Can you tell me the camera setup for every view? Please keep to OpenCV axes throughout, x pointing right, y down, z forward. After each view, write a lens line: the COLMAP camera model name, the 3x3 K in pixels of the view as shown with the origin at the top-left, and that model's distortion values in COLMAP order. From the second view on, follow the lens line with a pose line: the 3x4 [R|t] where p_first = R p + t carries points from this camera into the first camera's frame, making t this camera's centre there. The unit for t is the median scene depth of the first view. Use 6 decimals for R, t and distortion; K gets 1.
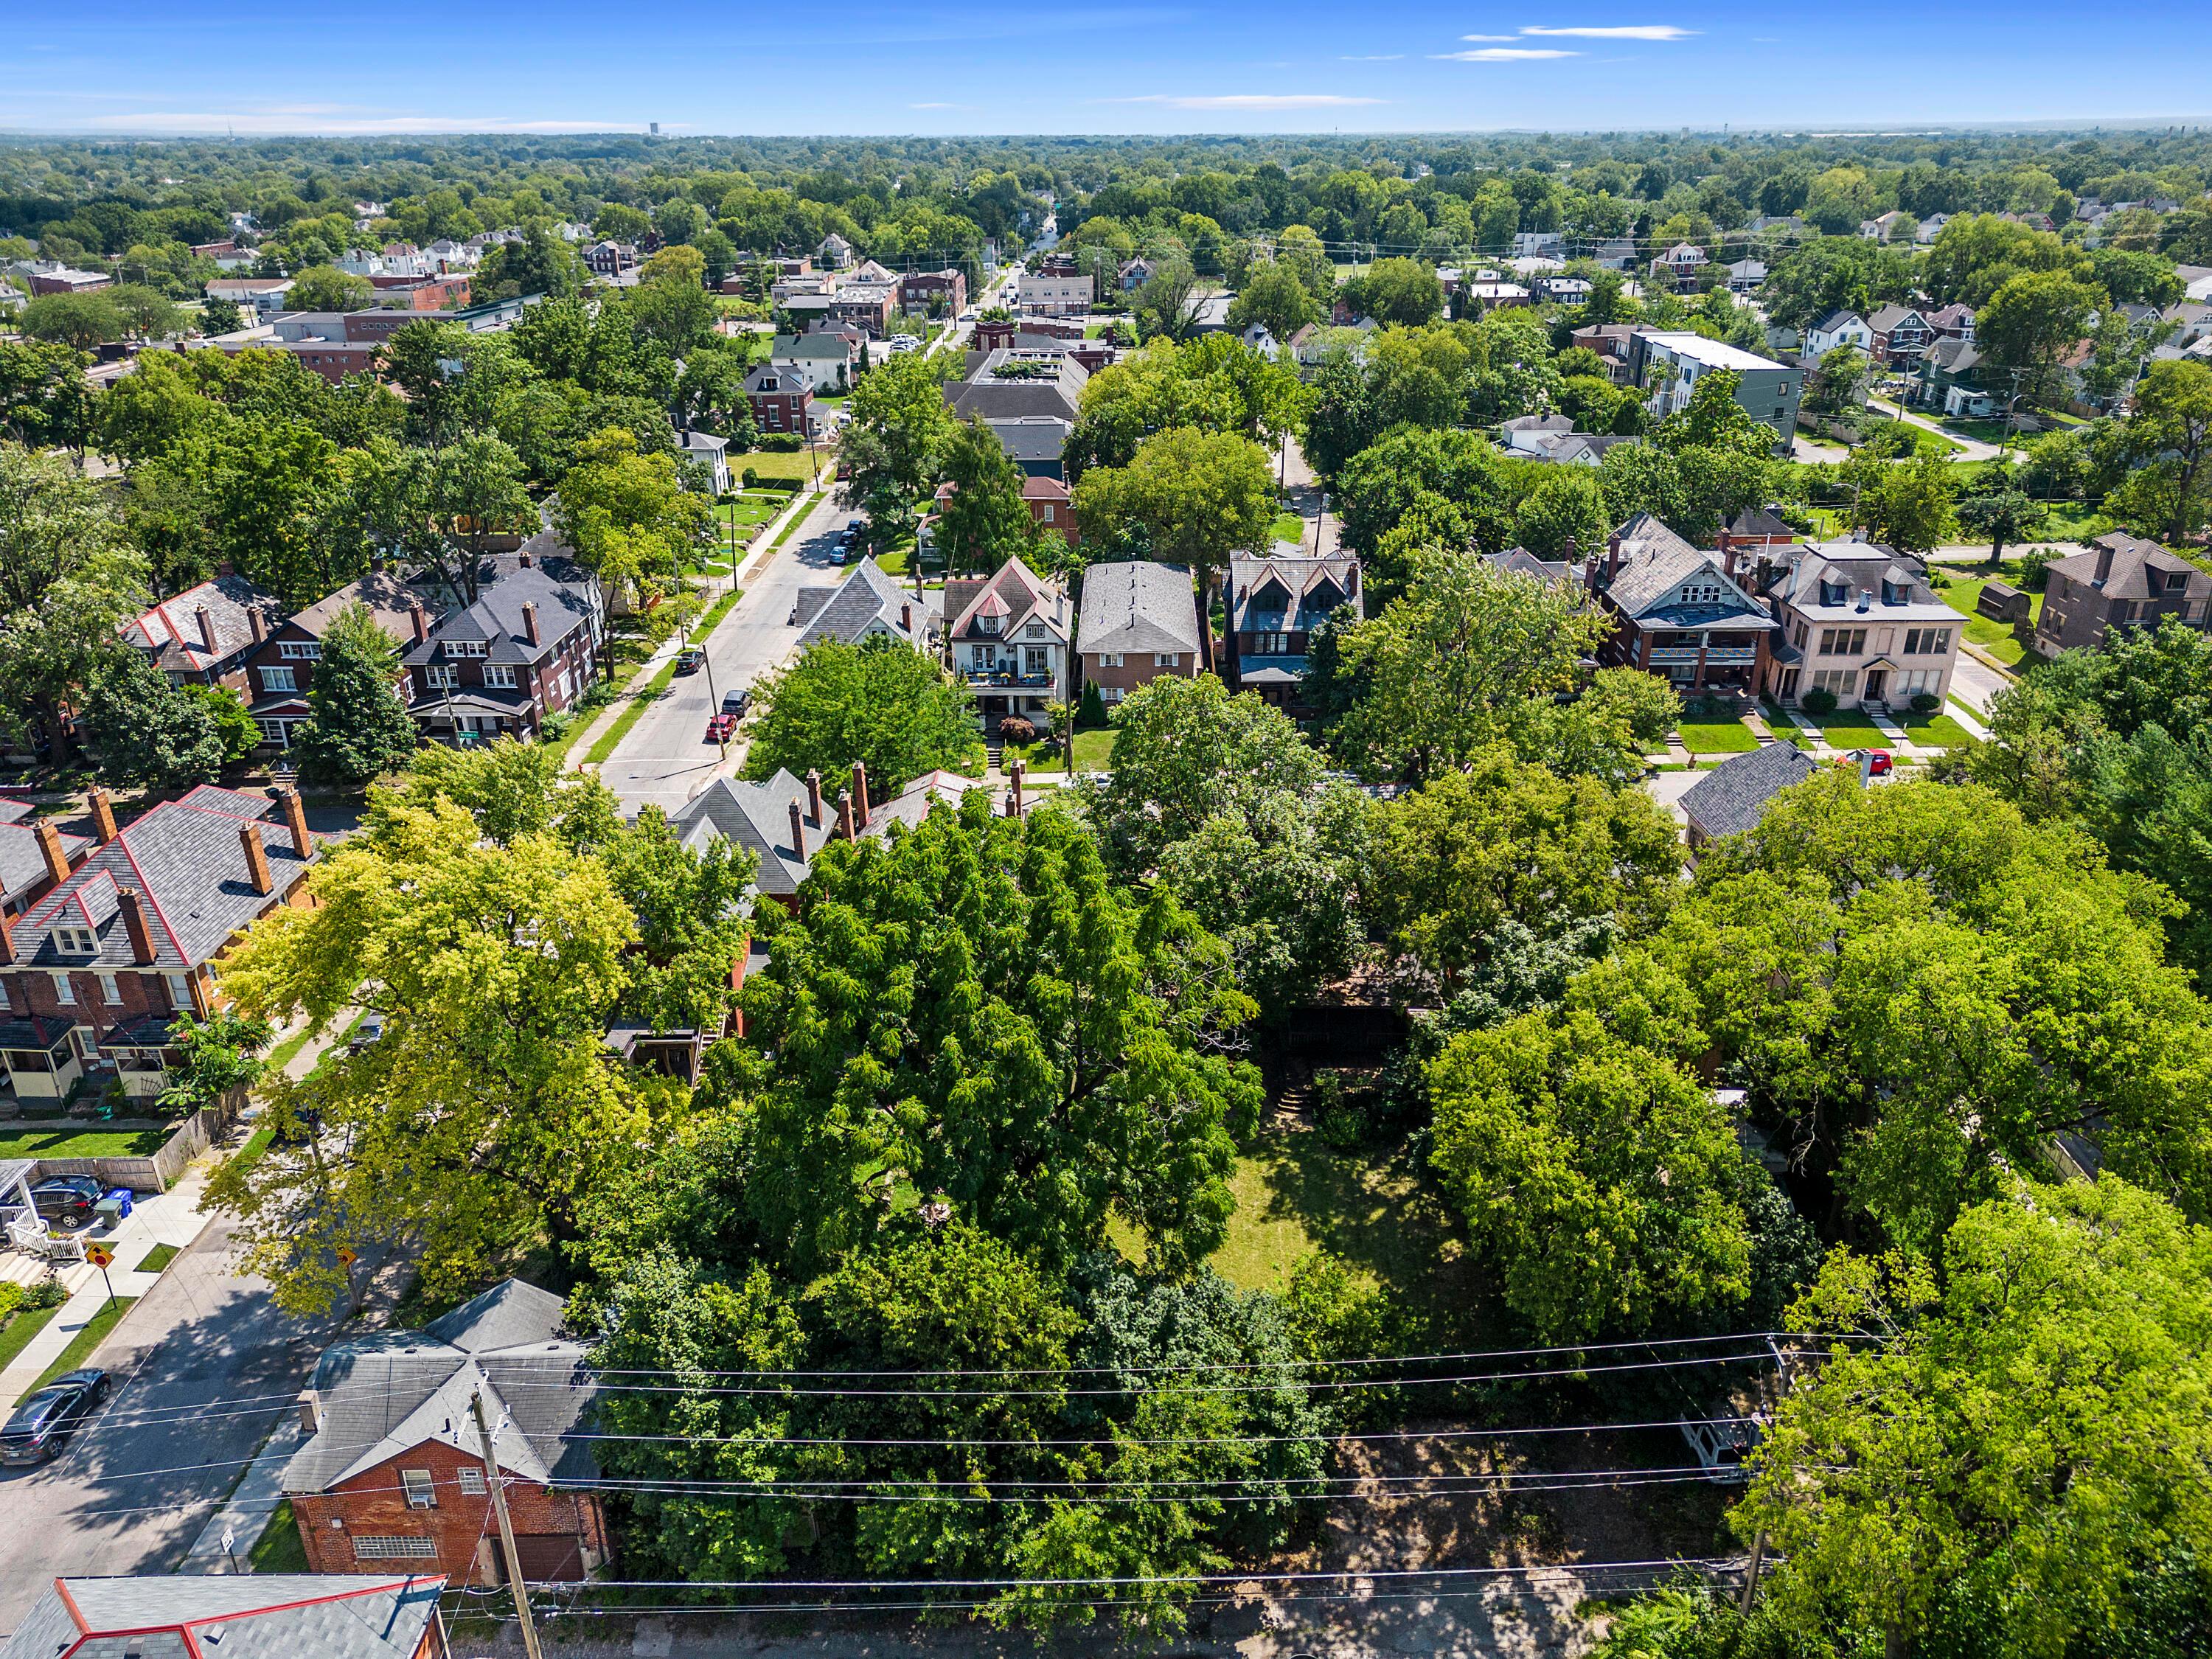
lens RADIAL K [[1540.2, 0, 1106.0], [0, 1540.2, 829.5], [0, 0, 1]] dist [0.069104, -0.068007]
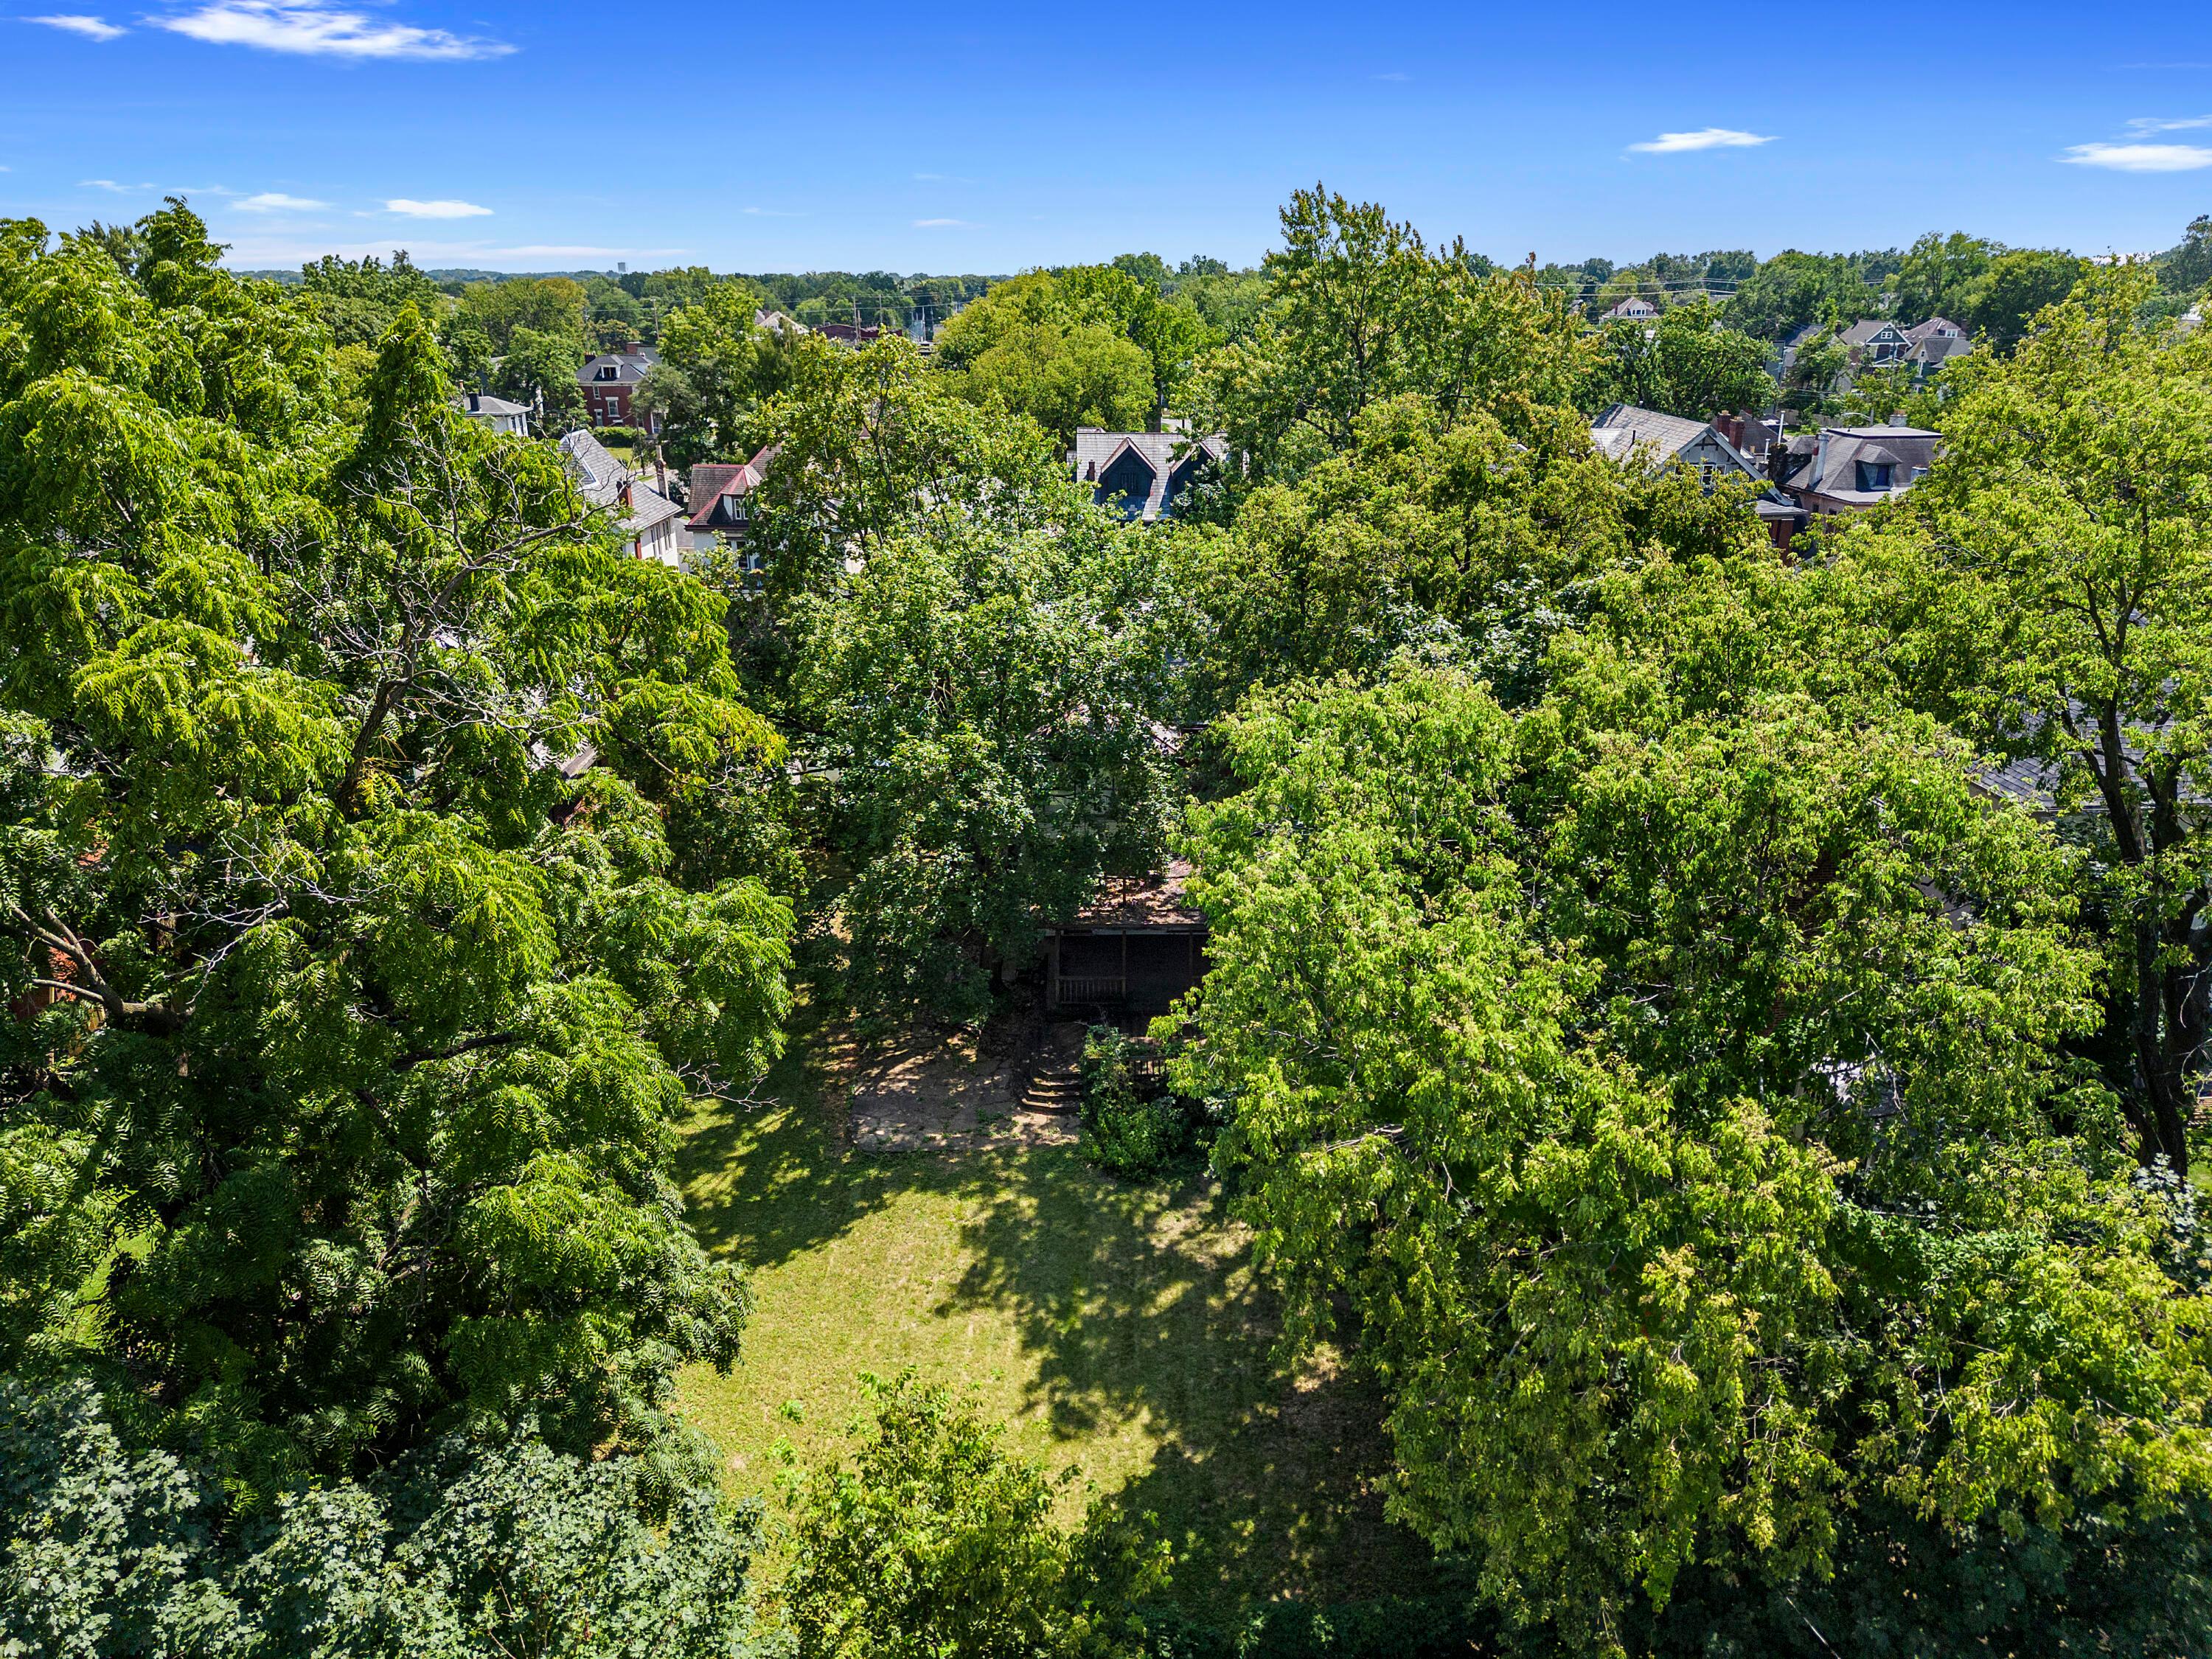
lens RADIAL K [[1540.2, 0, 1106.0], [0, 1540.2, 829.5], [0, 0, 1]] dist [0.069104, -0.068007]
pose [[0.999713, -0.004452, 0.023549, 0.147750], [0.006333, 0.996742, -0.080410, 0.145240], [-0.023115, 0.080536, 0.996484, 0.514366]]
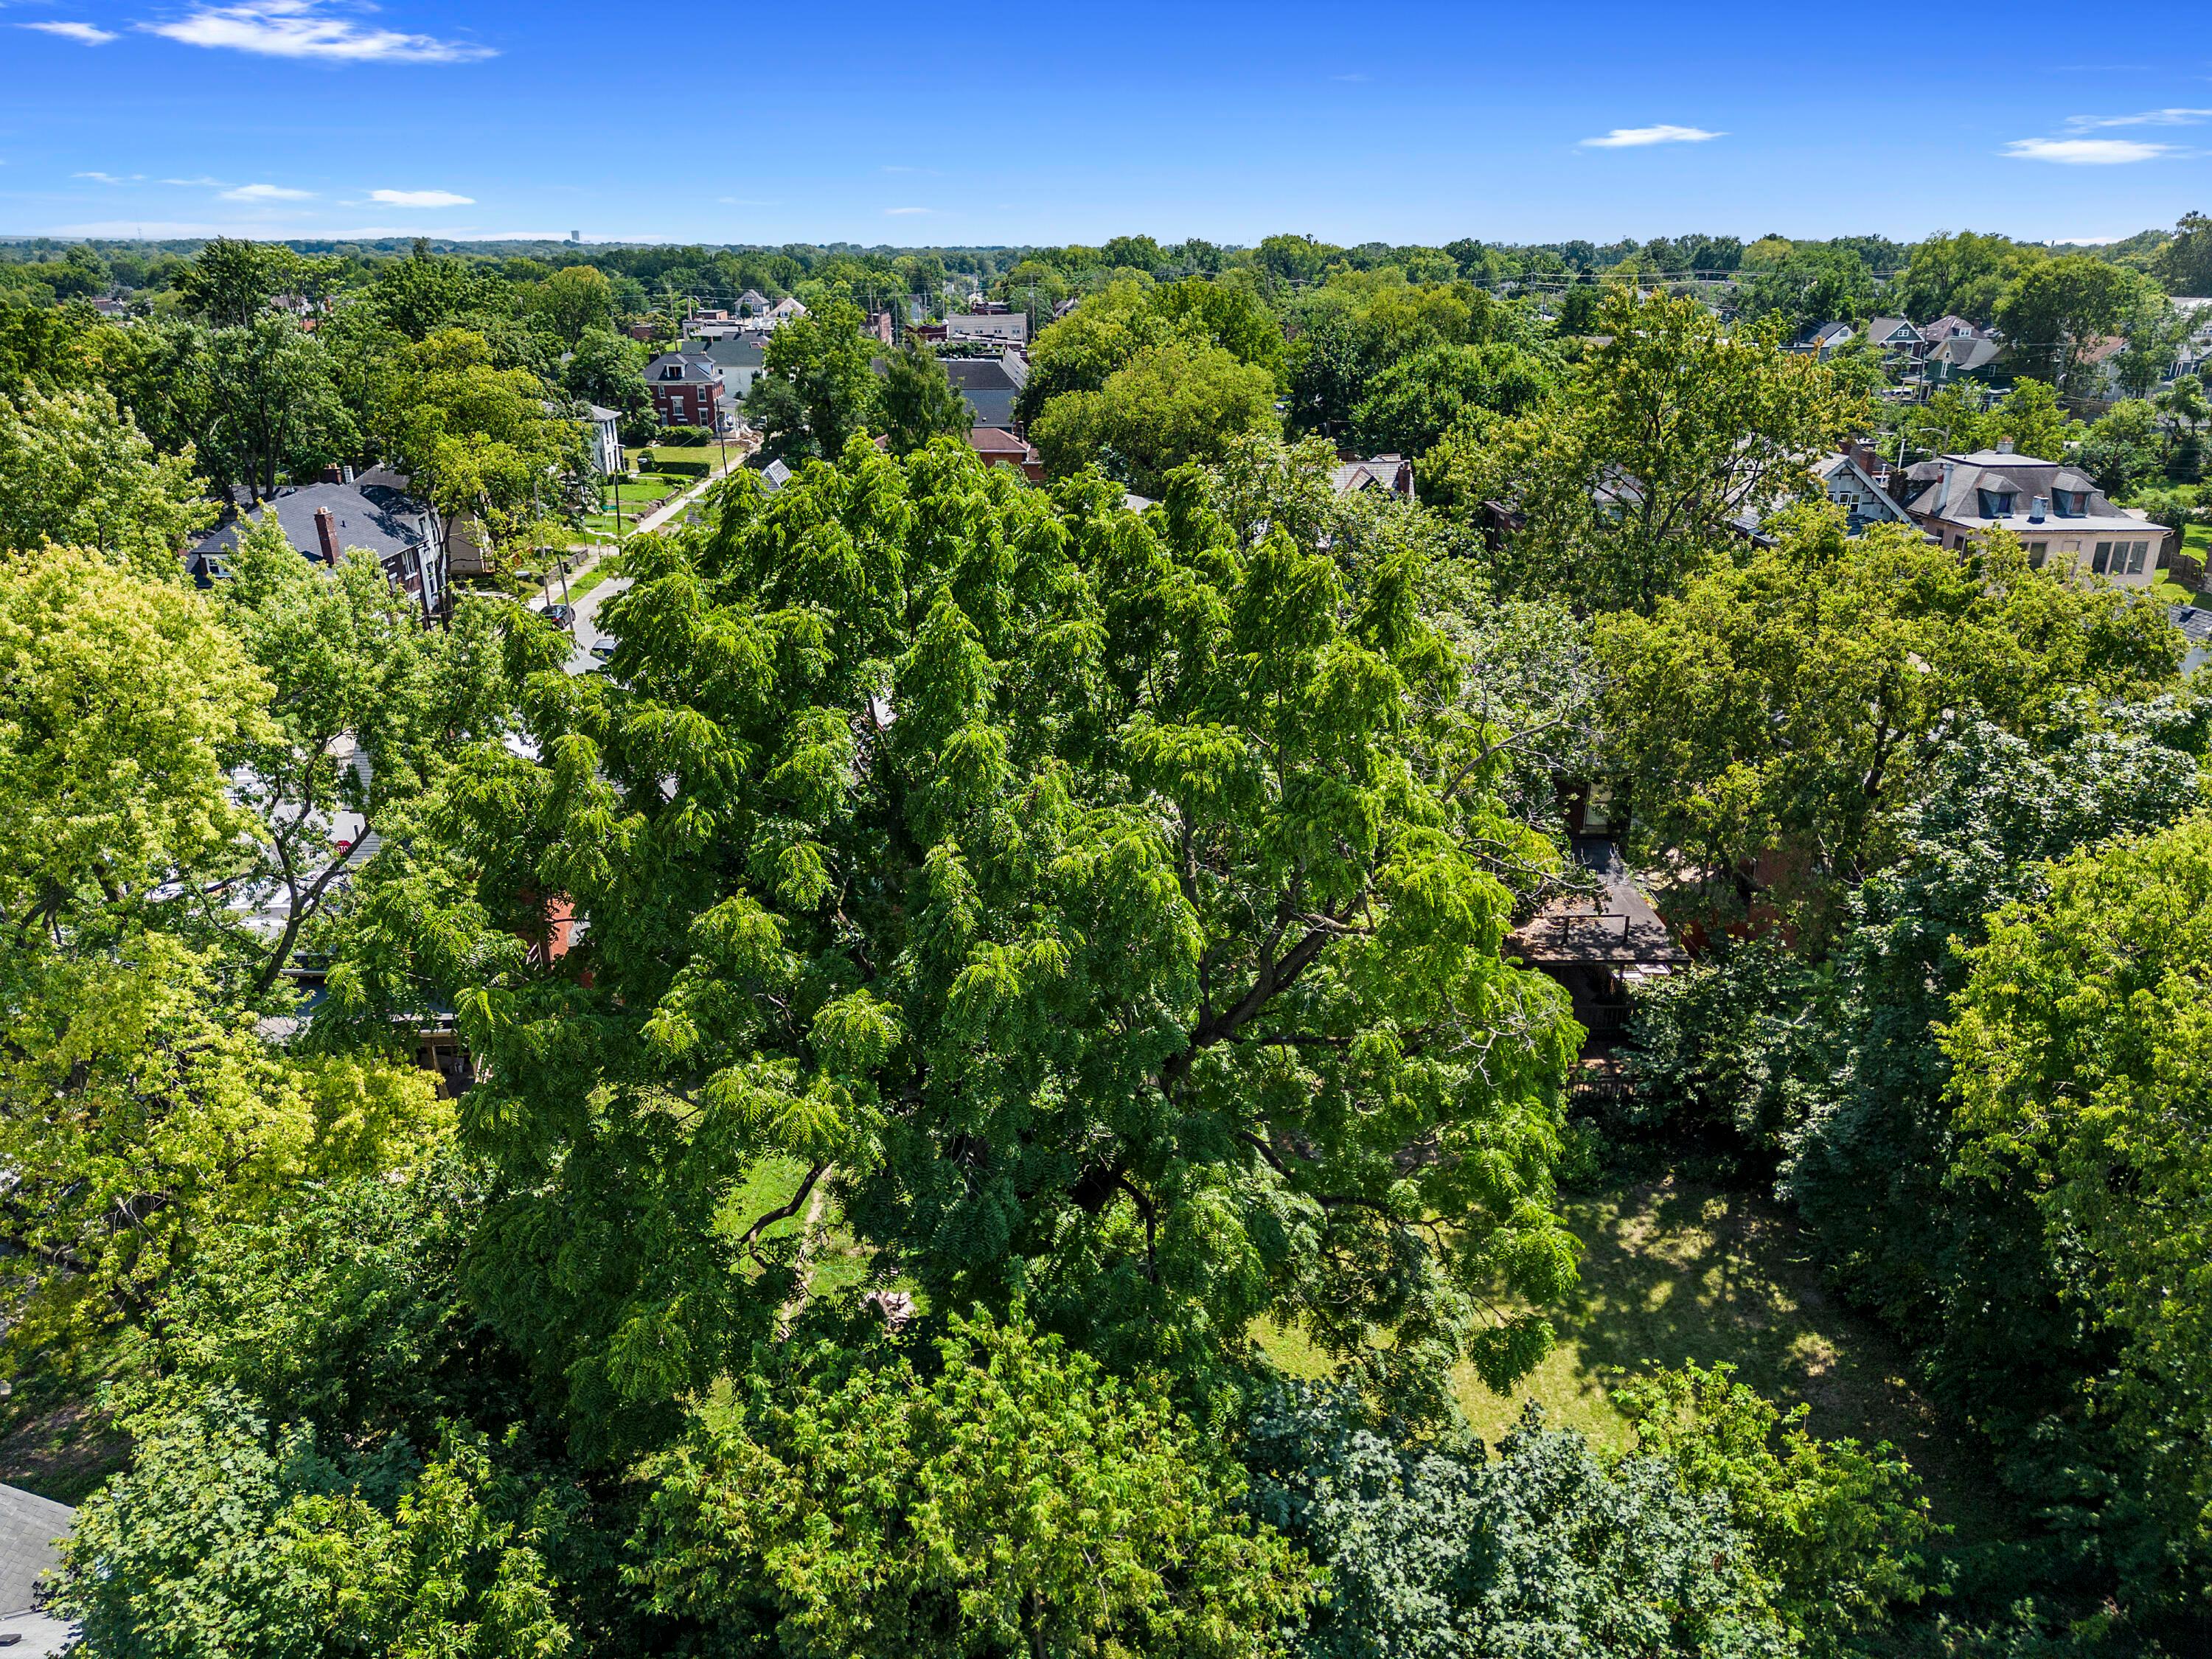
lens RADIAL K [[1540.2, 0, 1106.0], [0, 1540.2, 829.5], [0, 0, 1]] dist [0.069104, -0.068007]
pose [[0.998748, -0.009982, 0.049021, -0.058972], [0.013075, 0.997916, -0.063193, 0.114685], [-0.048288, 0.063754, 0.996797, 0.437639]]
